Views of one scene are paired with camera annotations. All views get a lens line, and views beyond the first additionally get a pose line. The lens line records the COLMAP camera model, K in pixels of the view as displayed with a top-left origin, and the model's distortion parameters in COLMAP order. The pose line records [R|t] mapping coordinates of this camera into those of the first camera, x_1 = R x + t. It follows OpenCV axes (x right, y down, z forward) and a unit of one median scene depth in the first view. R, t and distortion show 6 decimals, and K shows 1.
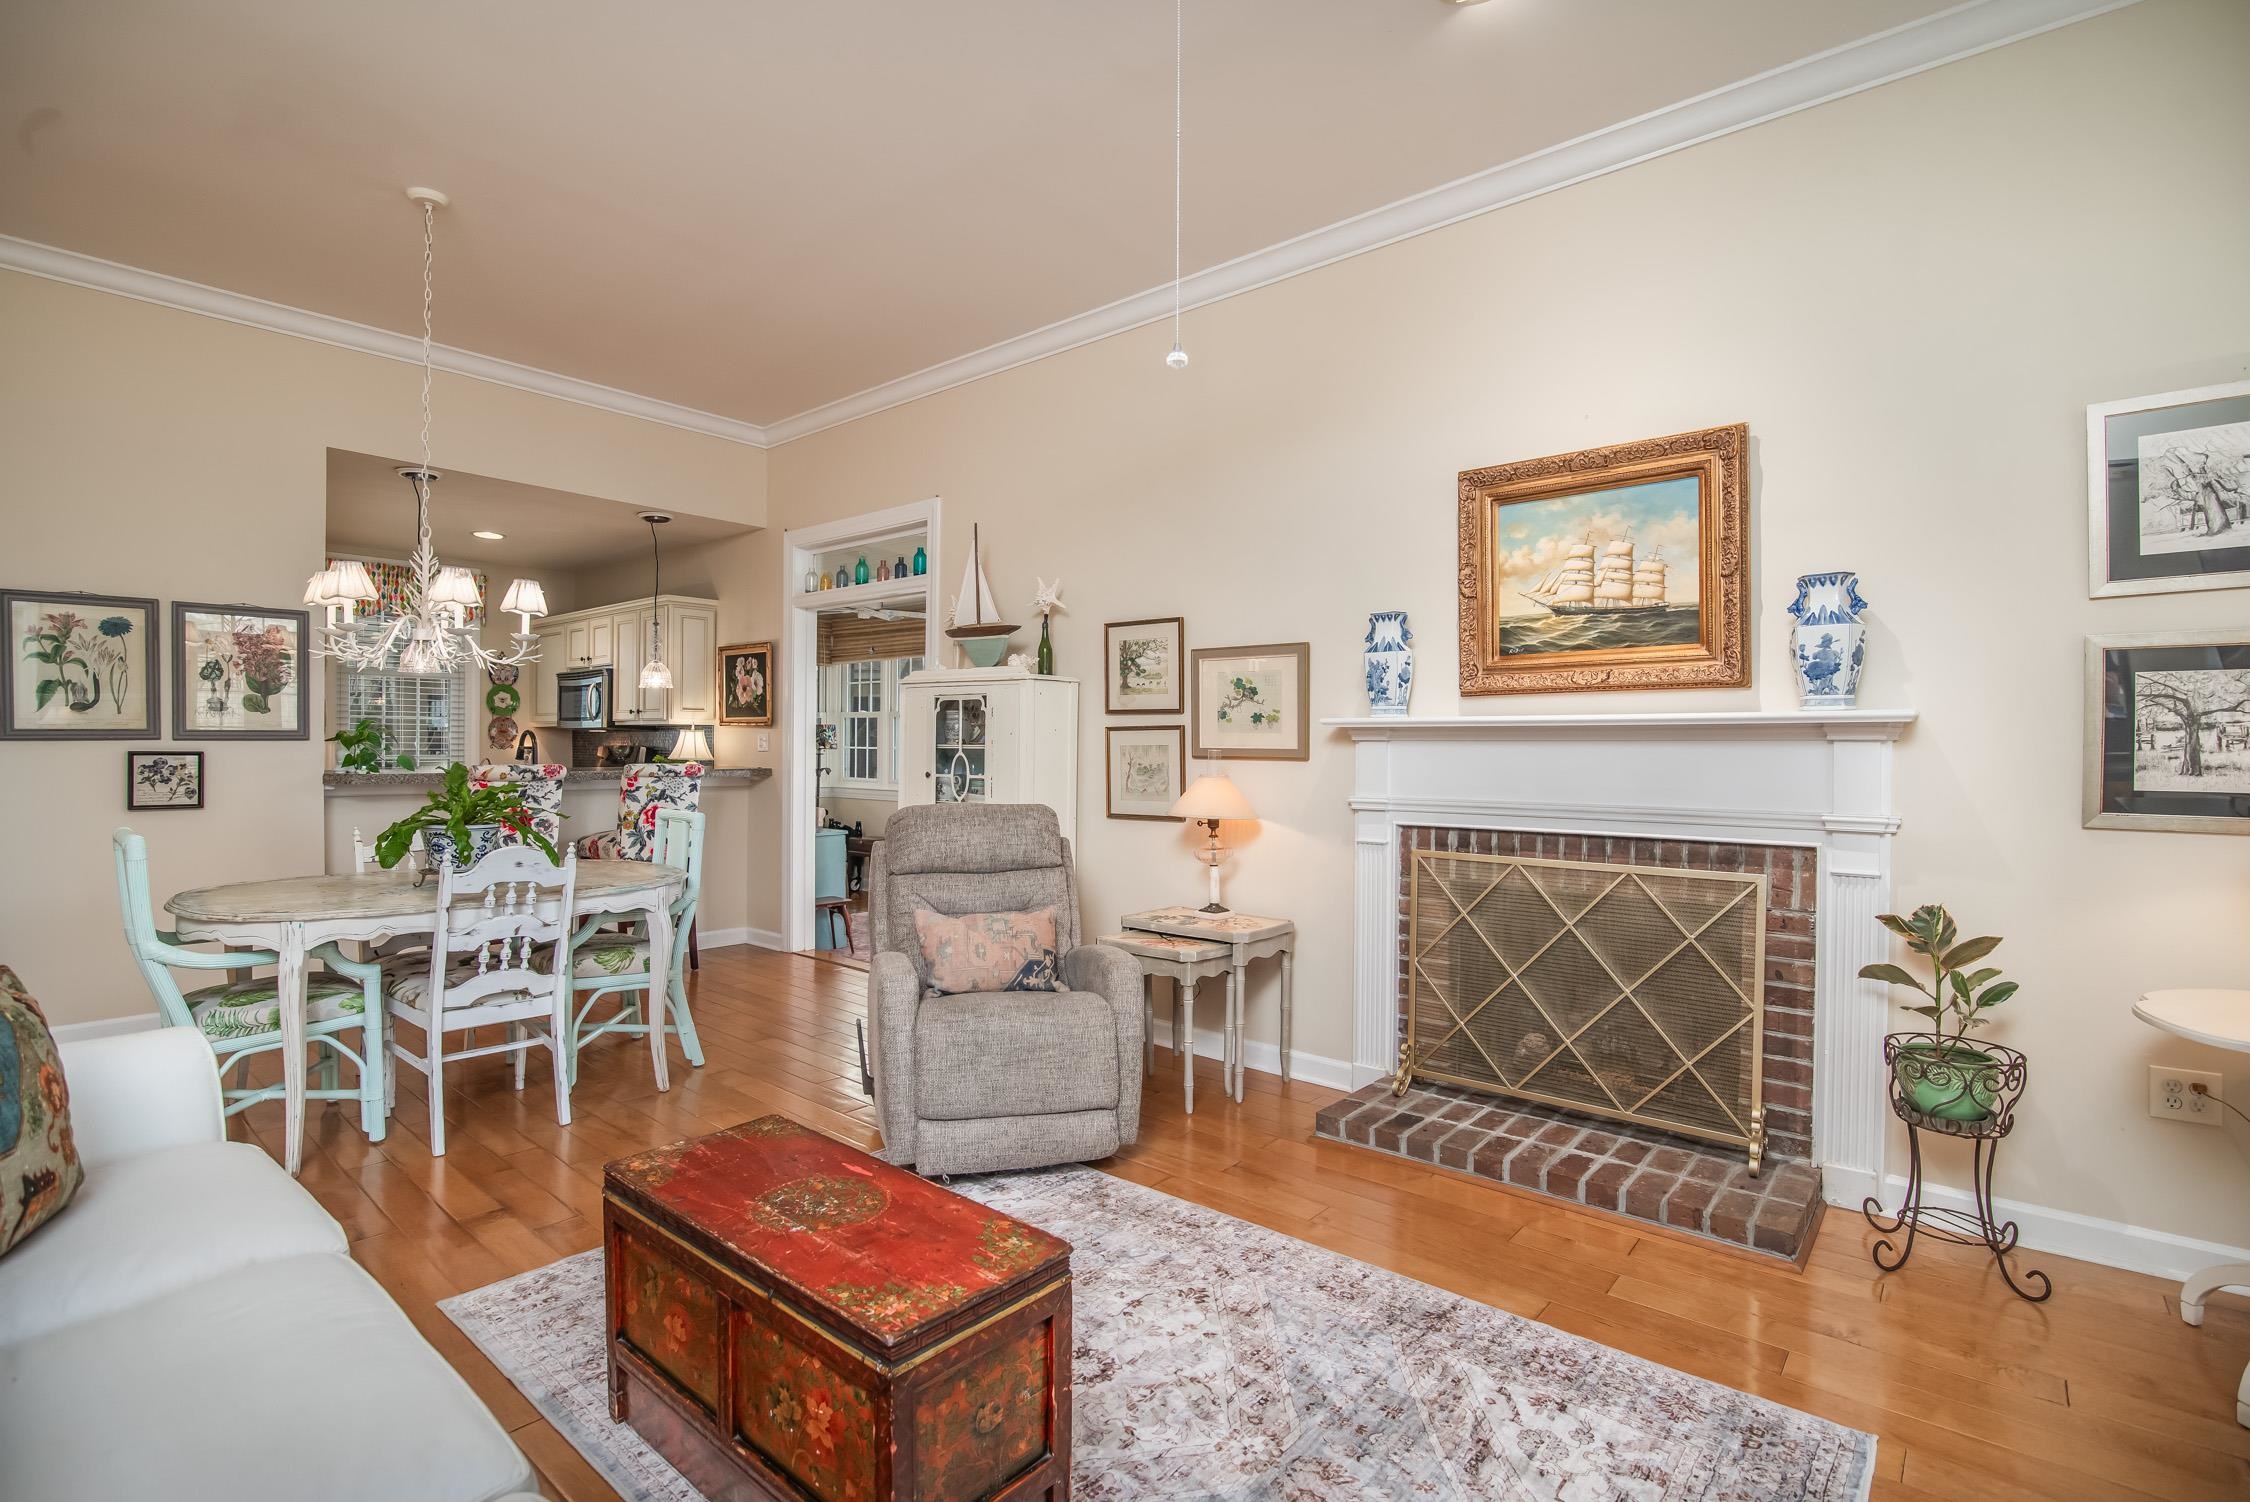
lens RADIAL K [[1048.2, 0, 1118.5], [0, 1048.2, 745.8], [0, 0, 1]] dist [-0.019927, 0.000480]
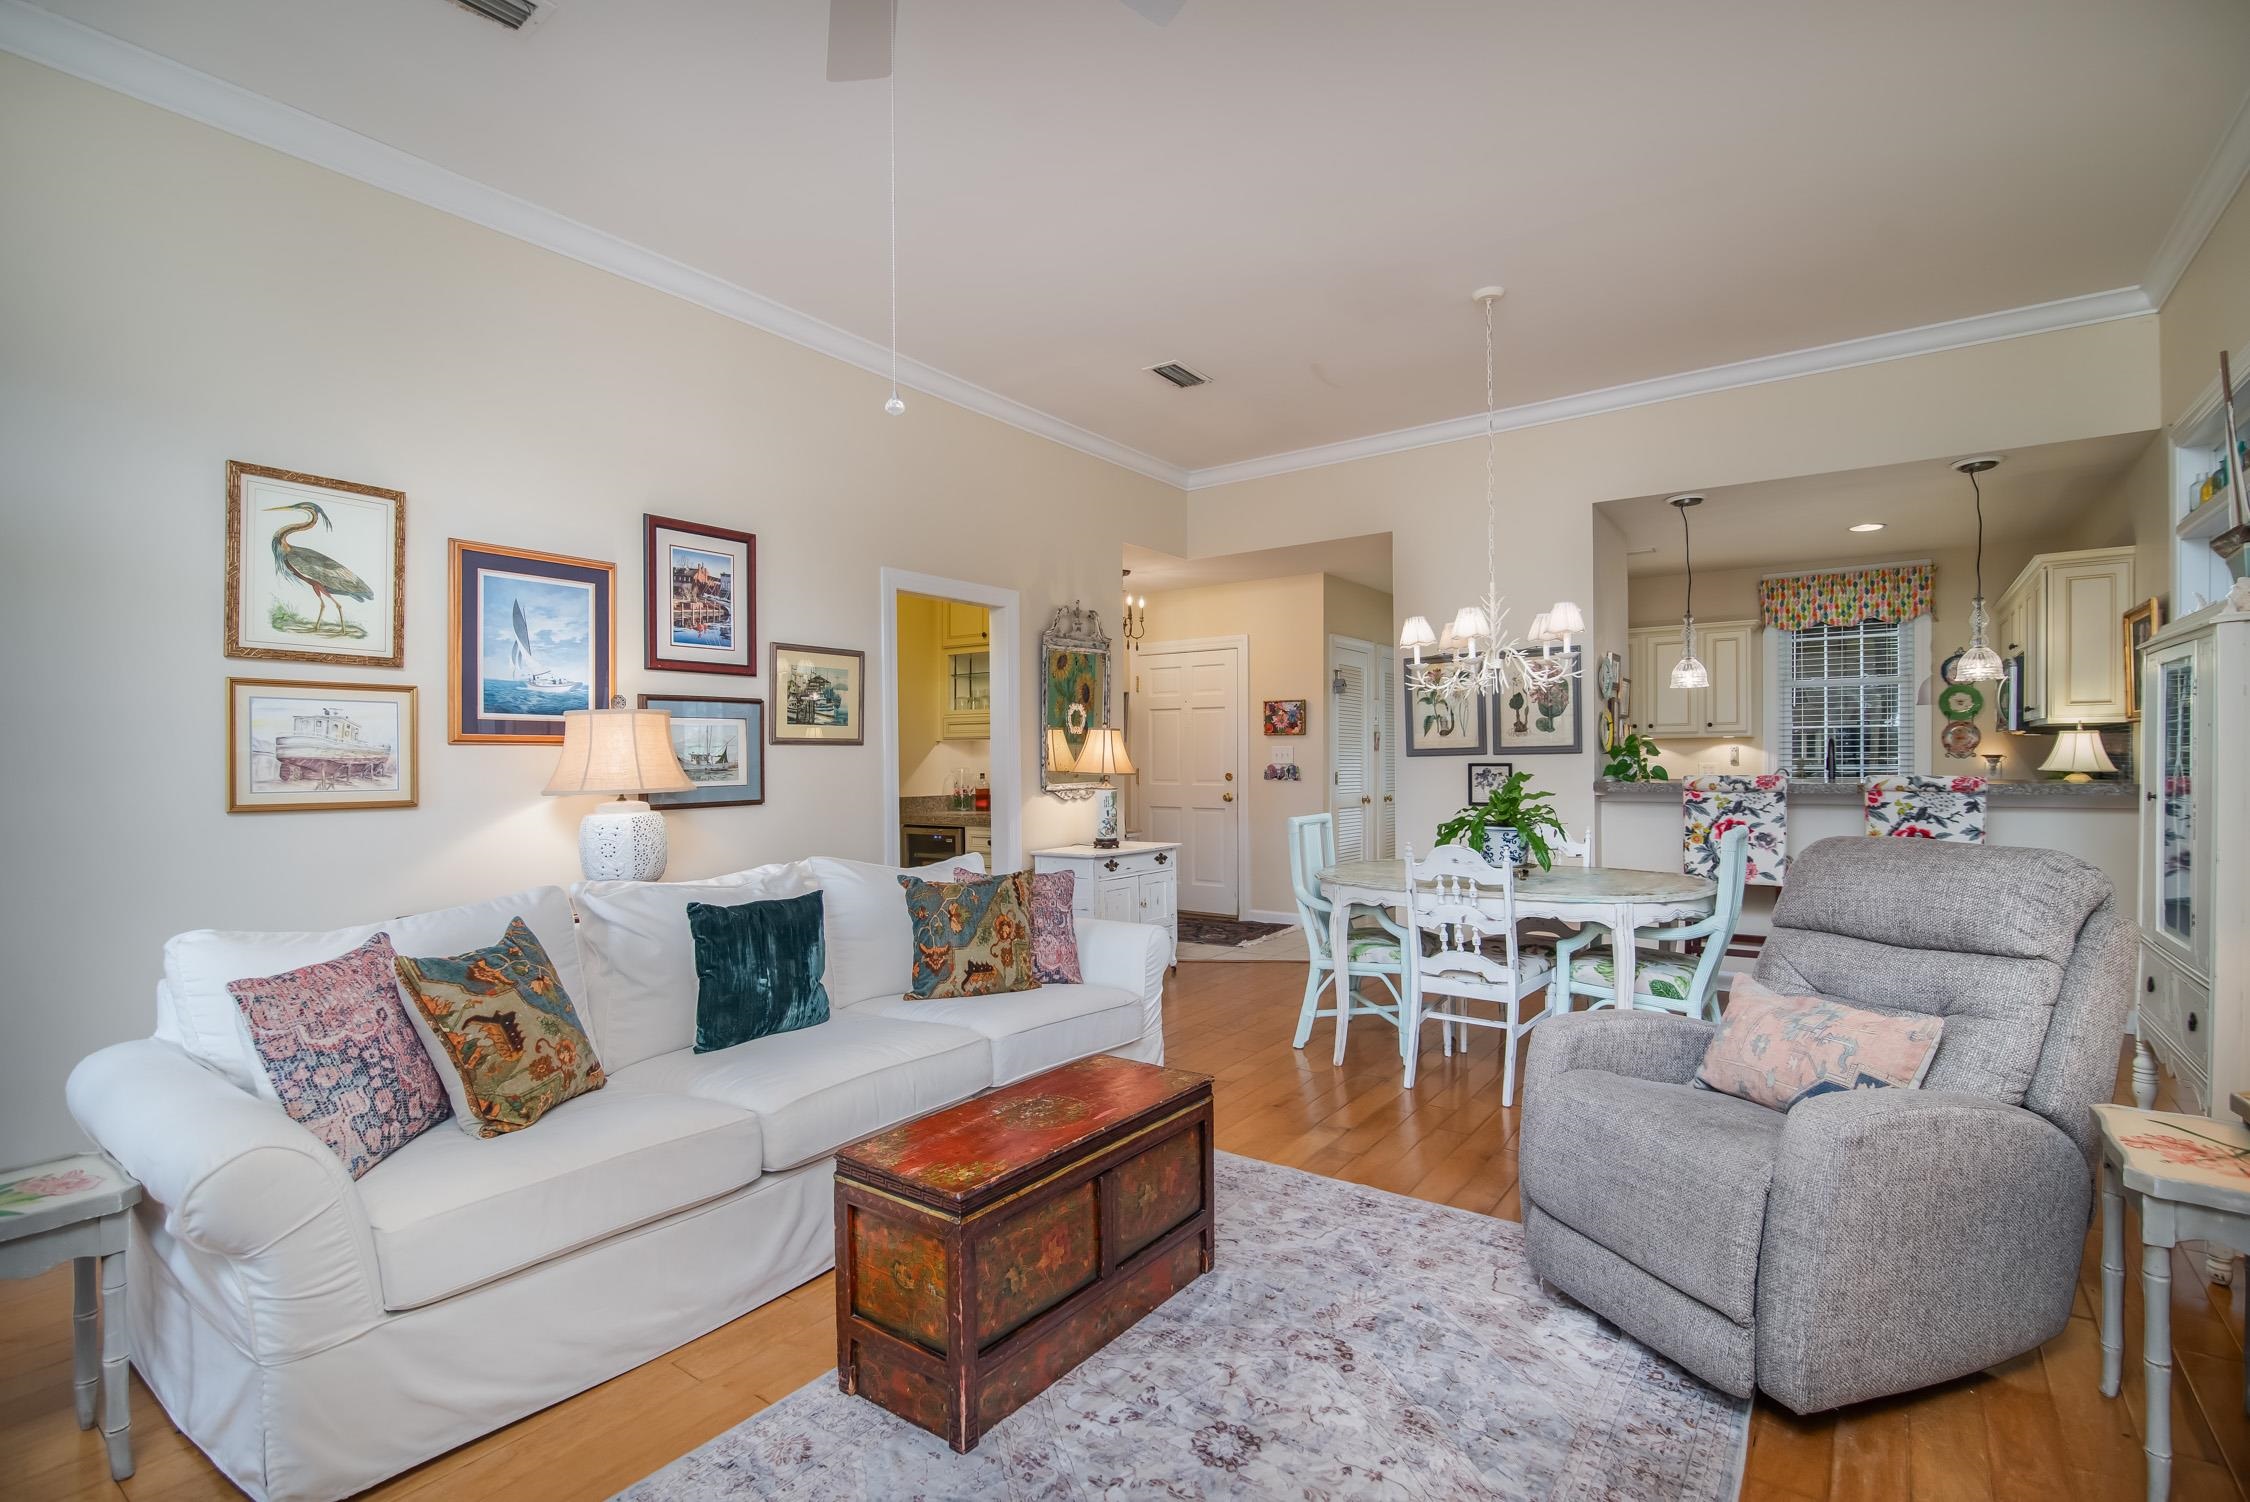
lens RADIAL K [[1048.2, 0, 1109.0], [0, 1048.2, 758.2], [0, 0, 1]] dist [-0.019927, 0.000480]
pose [[0.070348, -0.008614, -0.997485, 0.408829], [0.011114, 0.999907, -0.007851, 0.003991], [0.997461, -0.010534, 0.070437, 0.399575]]
